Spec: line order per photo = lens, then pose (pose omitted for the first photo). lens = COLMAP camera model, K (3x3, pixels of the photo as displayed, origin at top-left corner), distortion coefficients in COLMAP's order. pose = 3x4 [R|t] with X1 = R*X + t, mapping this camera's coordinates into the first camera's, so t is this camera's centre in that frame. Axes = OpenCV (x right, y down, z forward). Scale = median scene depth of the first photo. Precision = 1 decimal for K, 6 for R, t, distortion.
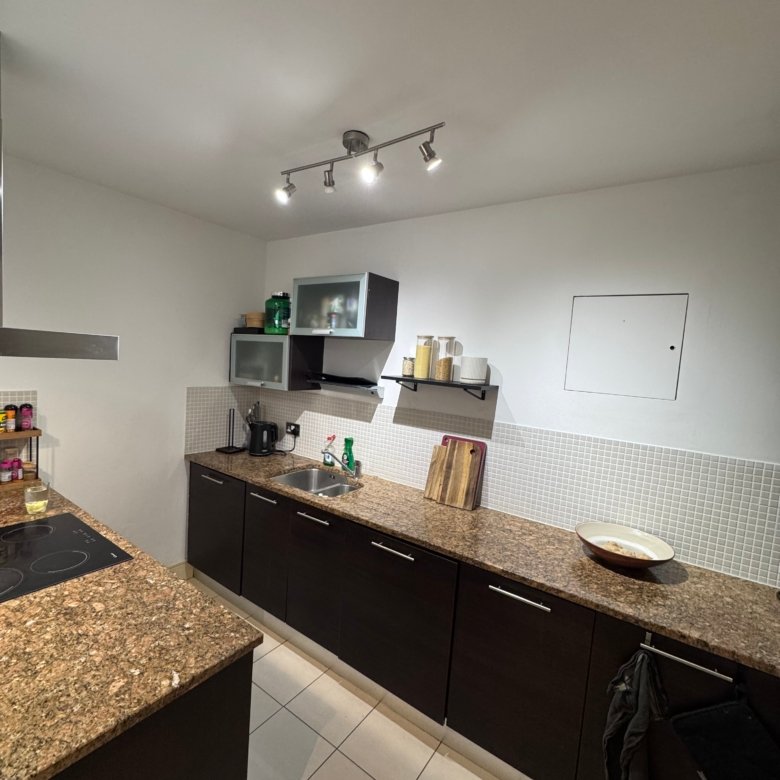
lens RADIAL K [[416.6, 0, 389.5], [0, 416.6, 389.1], [0, 0, 1]] dist [-0.002781, 0.000291]
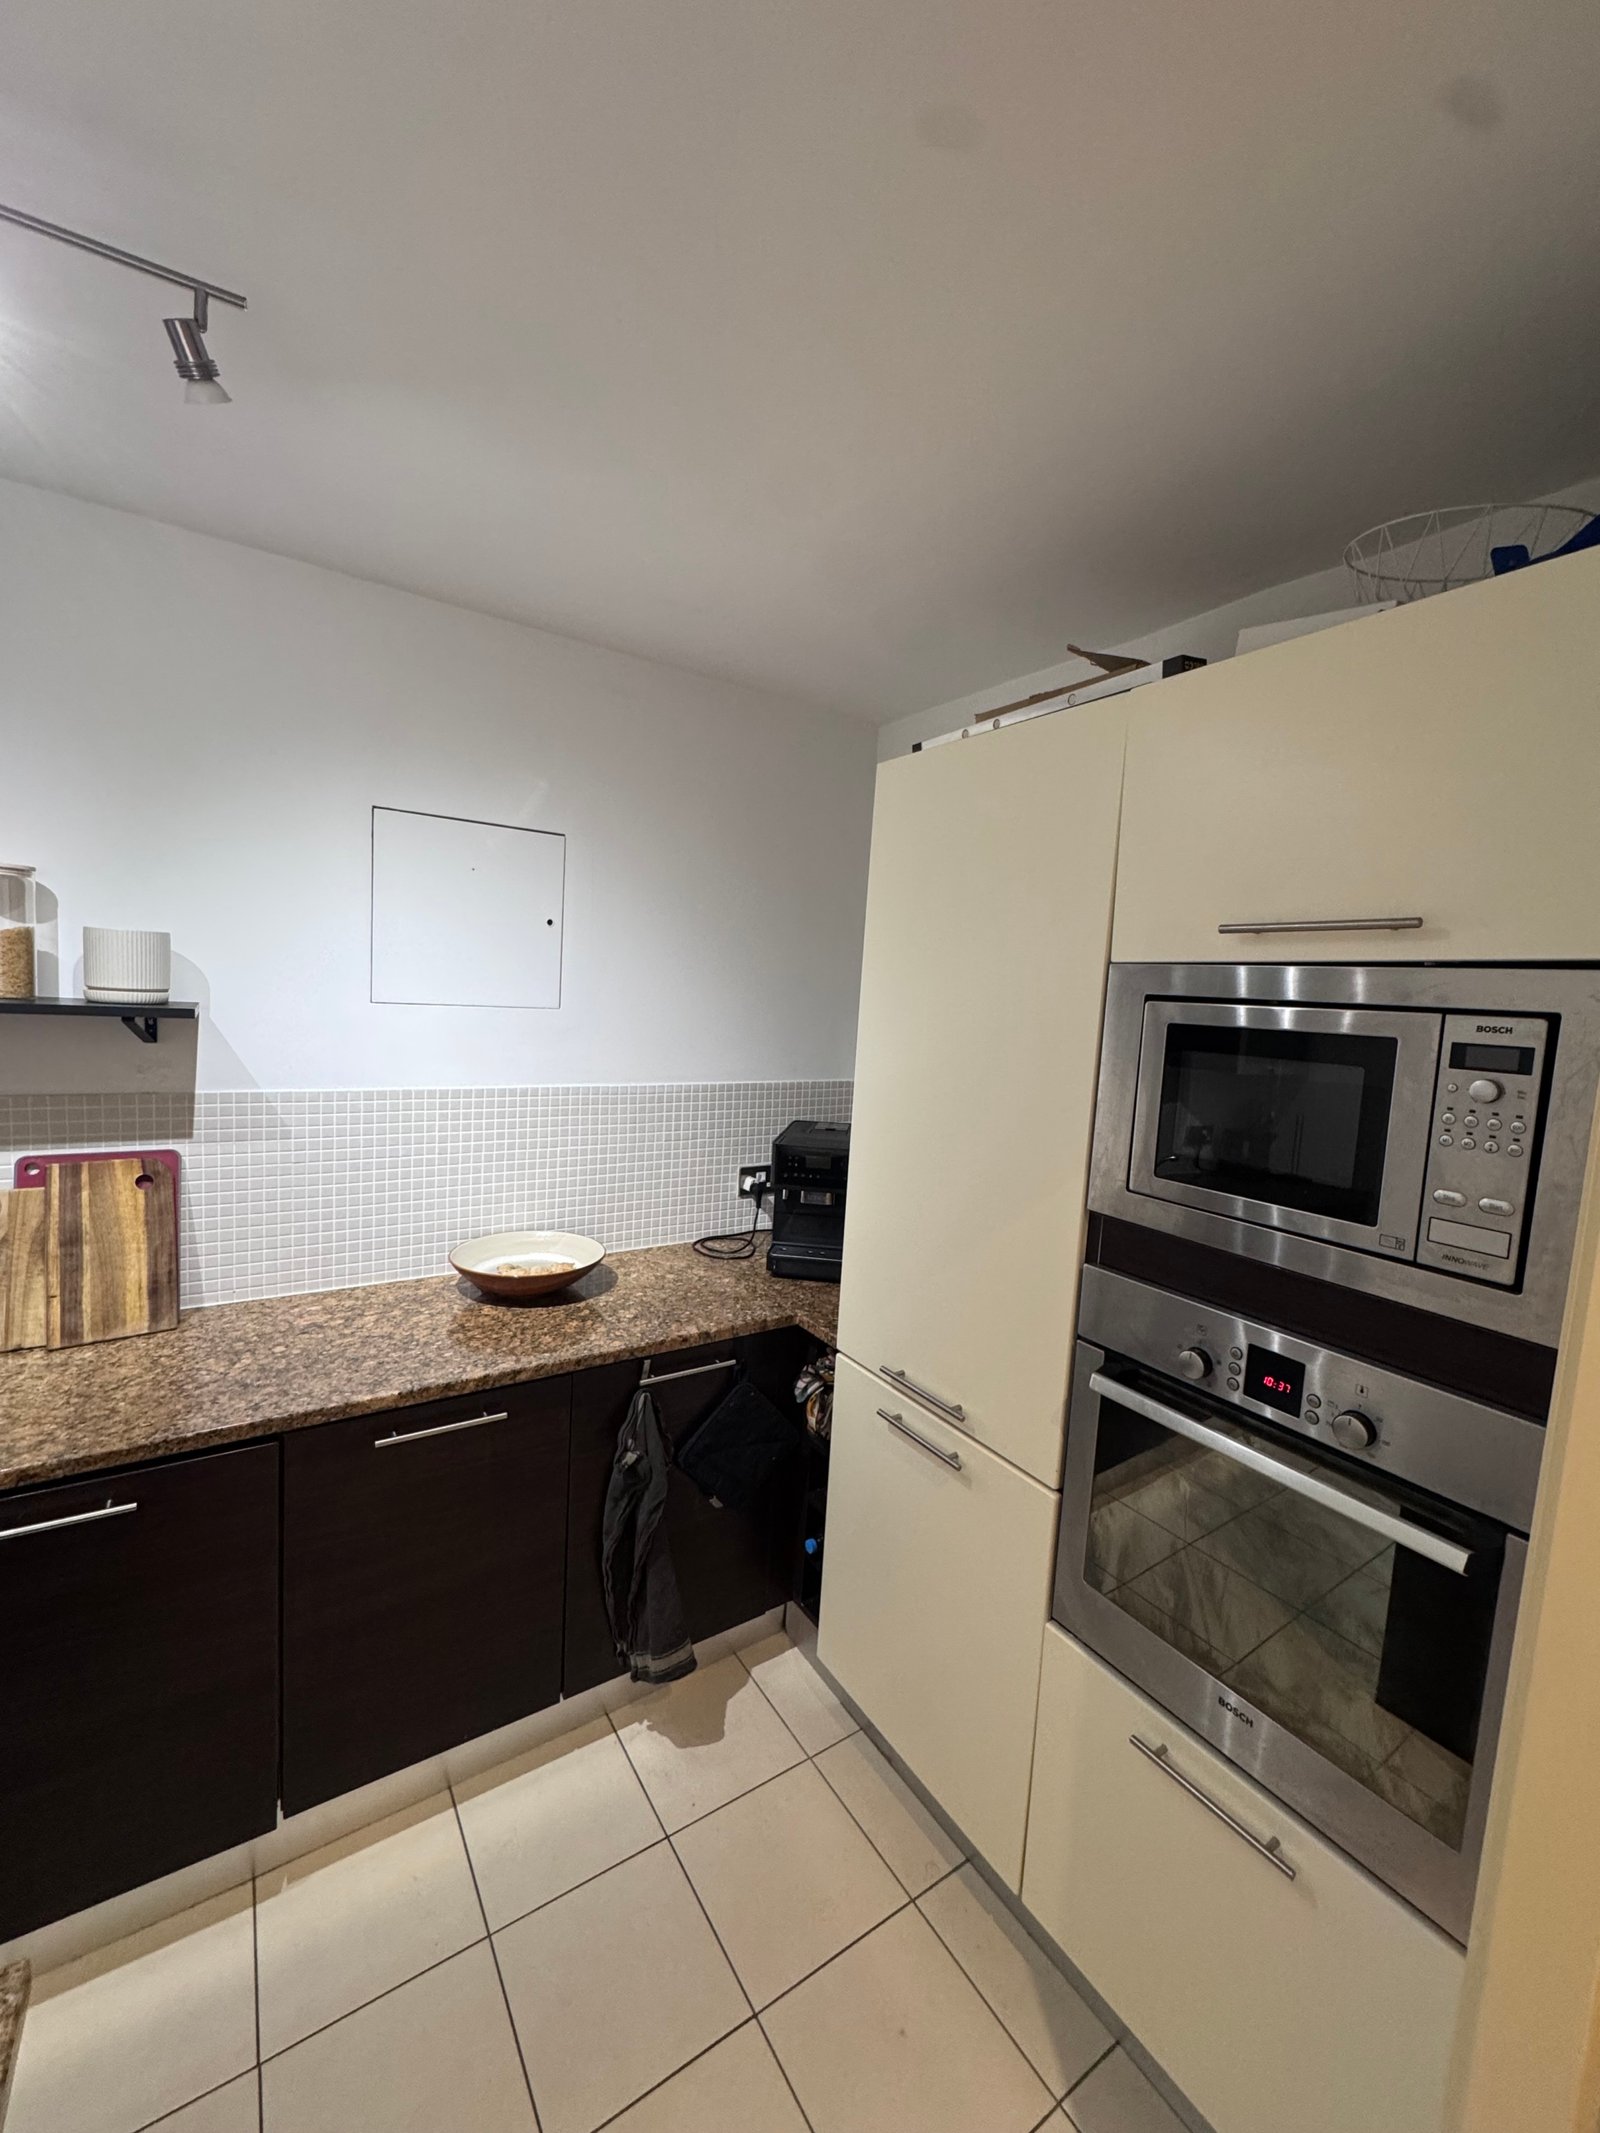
lens RADIAL K [[852.6, 0, 801.6], [0, 852.6, 1066.1], [0, 0, 1]] dist [-0.002627, 0.000337]
pose [[0.363394, -0.135595, 0.921715, -0.352821], [0.041928, 0.990729, 0.129217, -0.035642], [-0.930692, -0.008311, 0.365711, 0.197069]]
